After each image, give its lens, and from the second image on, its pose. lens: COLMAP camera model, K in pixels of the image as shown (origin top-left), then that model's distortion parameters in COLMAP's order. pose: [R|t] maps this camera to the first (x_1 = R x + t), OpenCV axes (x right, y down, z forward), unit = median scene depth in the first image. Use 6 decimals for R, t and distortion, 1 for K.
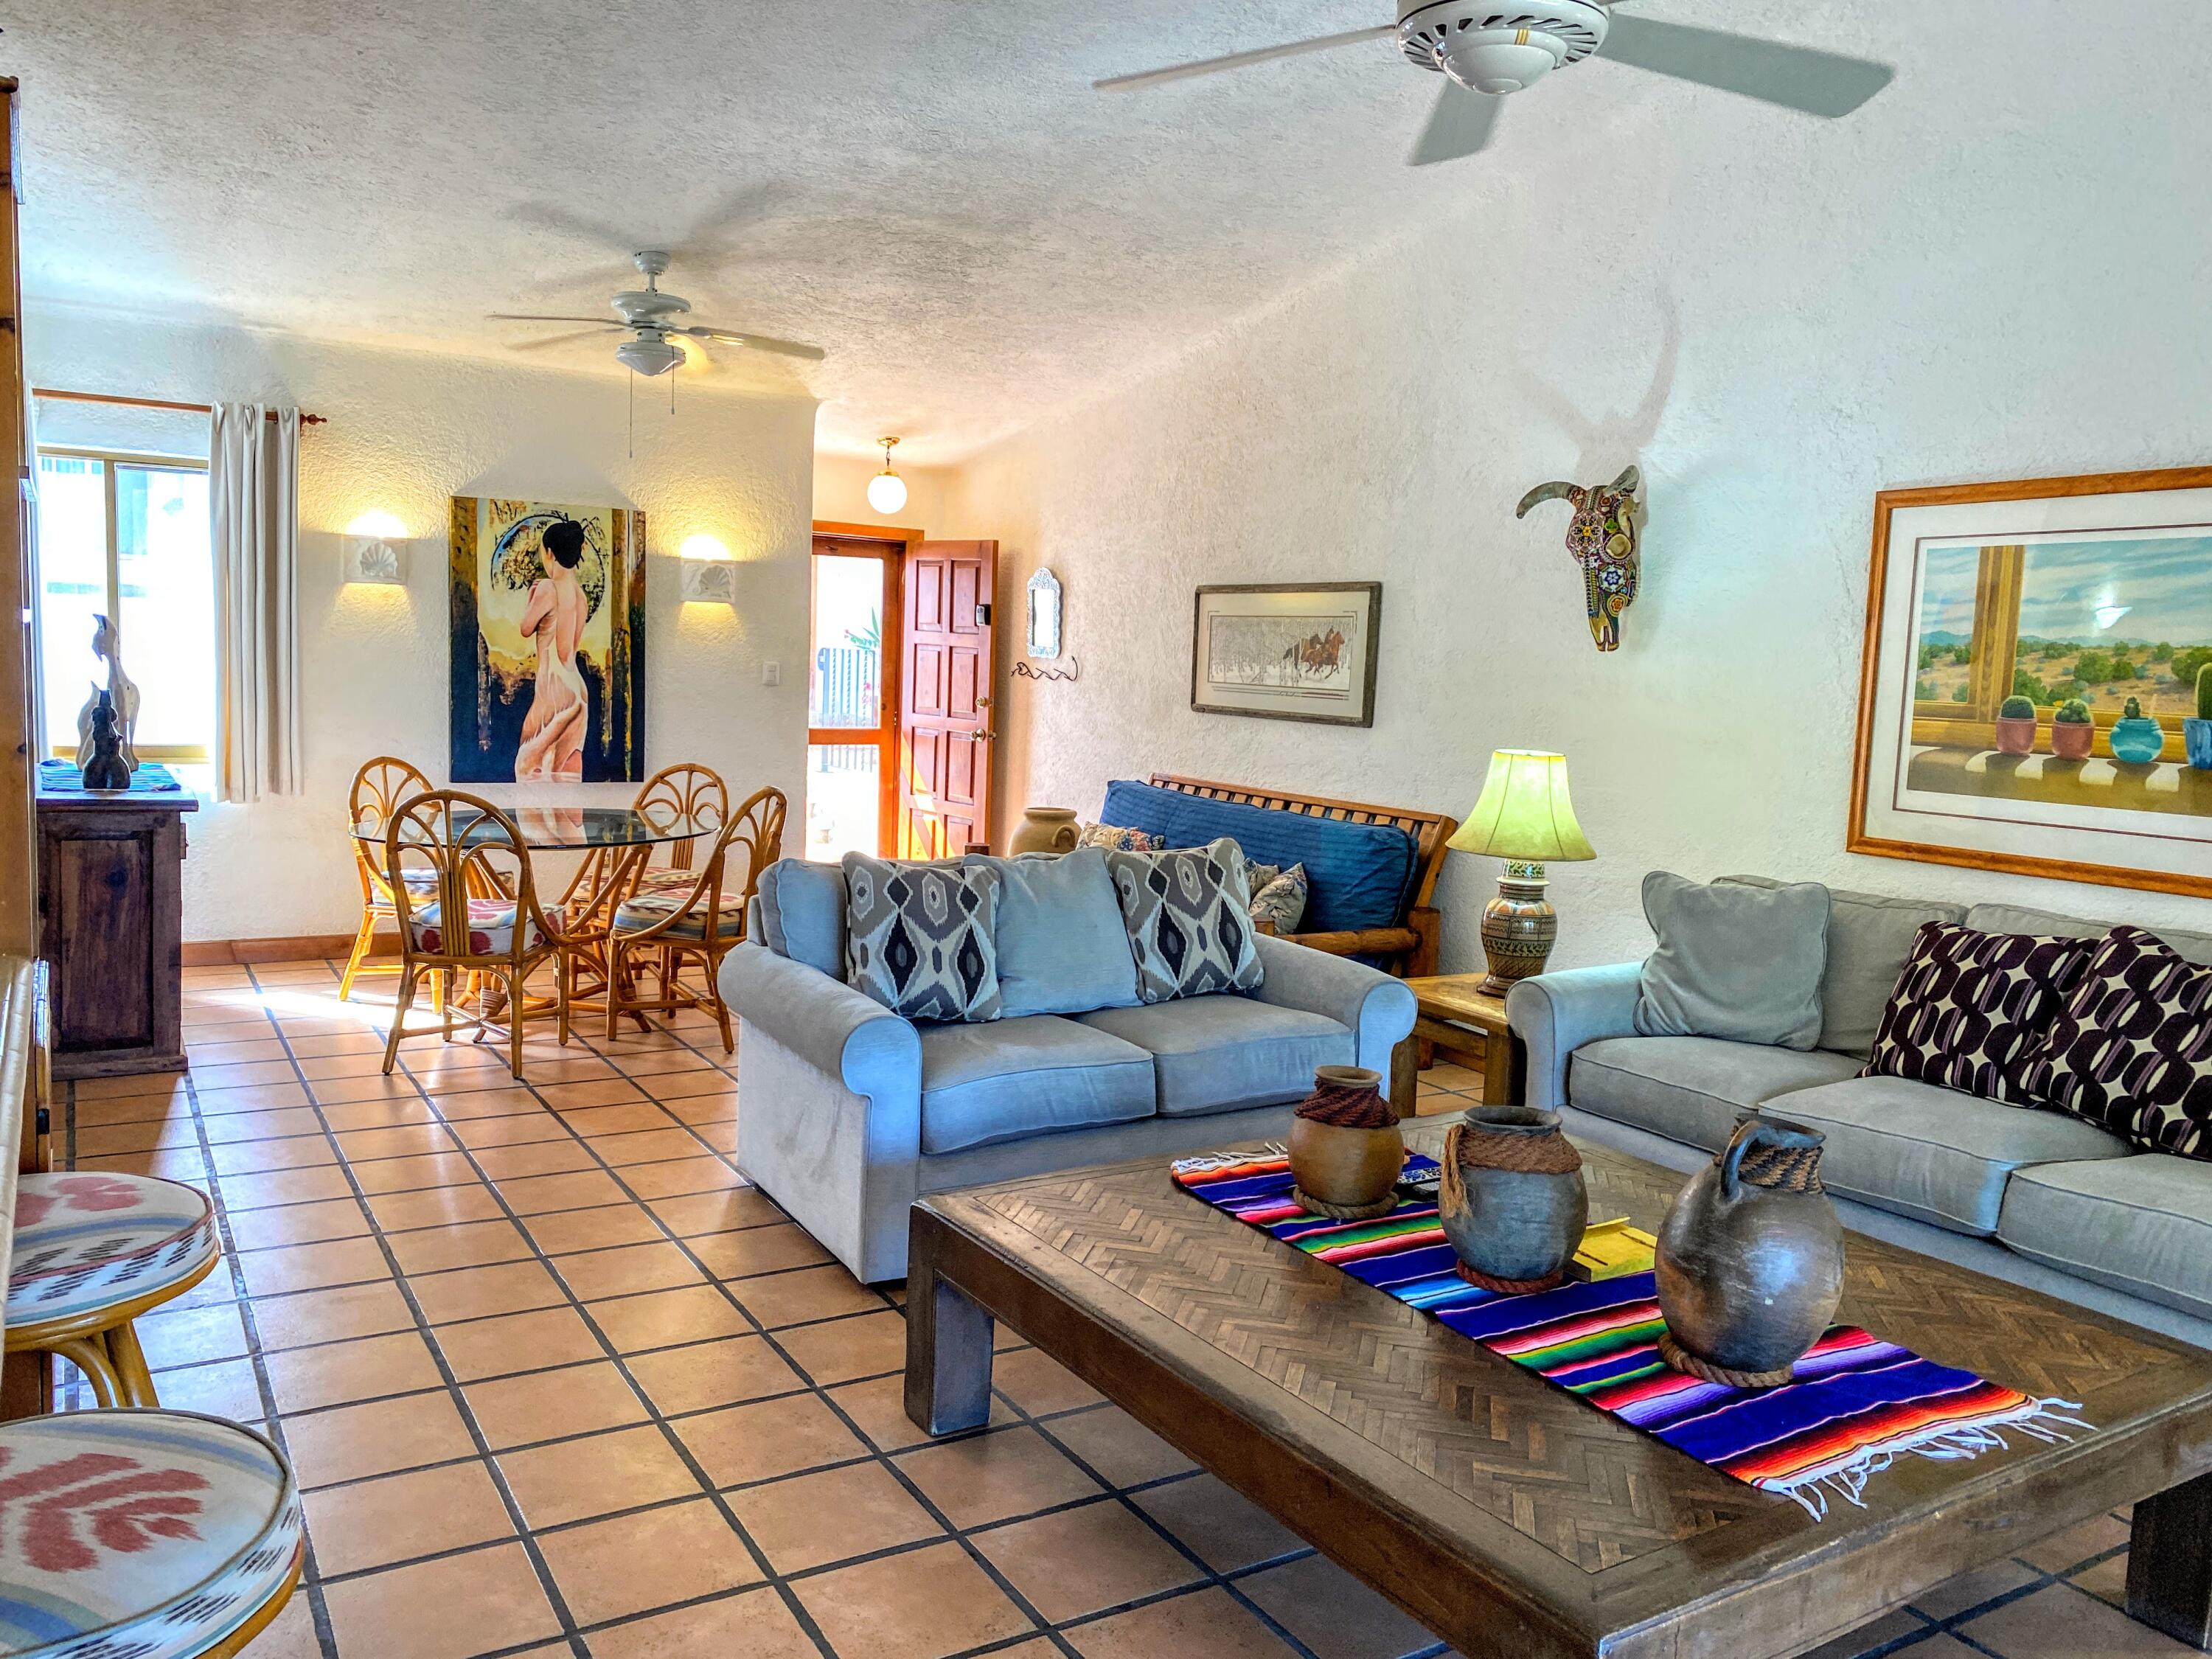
lens RADIAL K [[1696.2, 0, 1101.8], [0, 1696.2, 875.3], [0, 0, 1]] dist [0.038844, -0.030854]
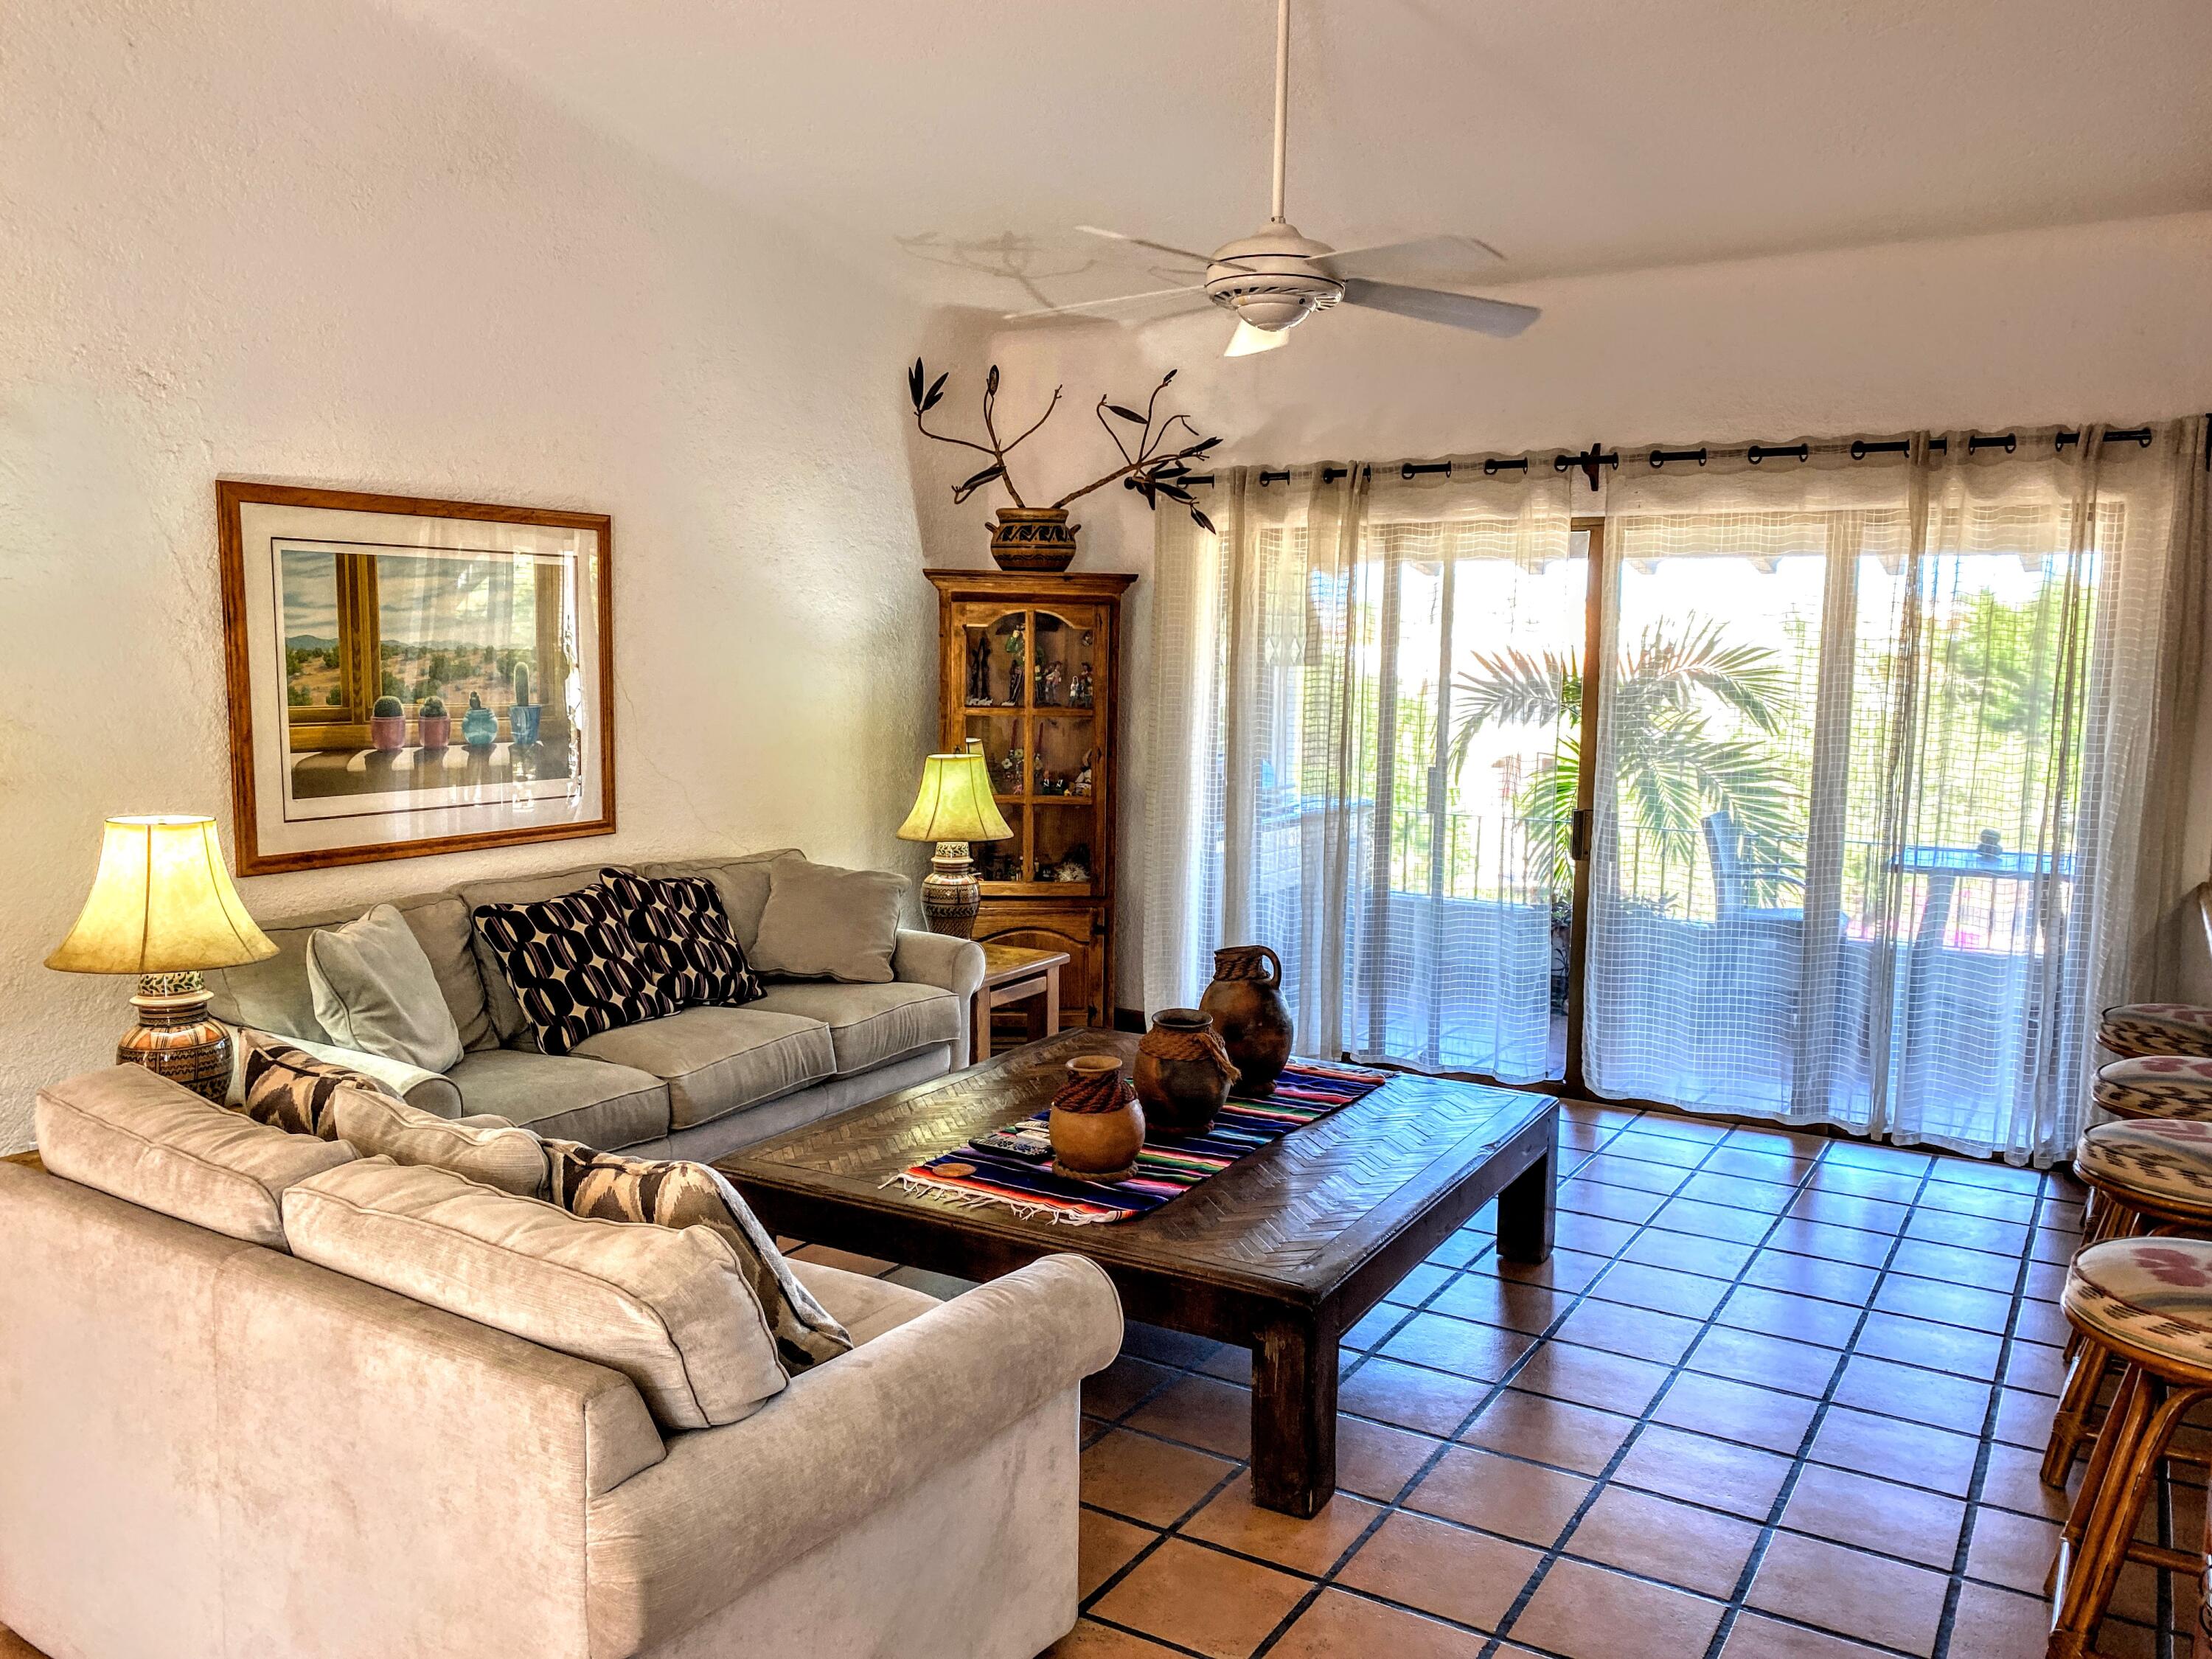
lens RADIAL K [[1696.2, 0, 1115.7], [0, 1696.2, 840.8], [0, 0, 1]] dist [0.038844, -0.030854]
pose [[-0.471882, -0.136340, 0.871056, -0.618603], [0.092193, 0.974924, 0.202541, -0.189748], [-0.876828, 0.175881, -0.447480, 1.088251]]
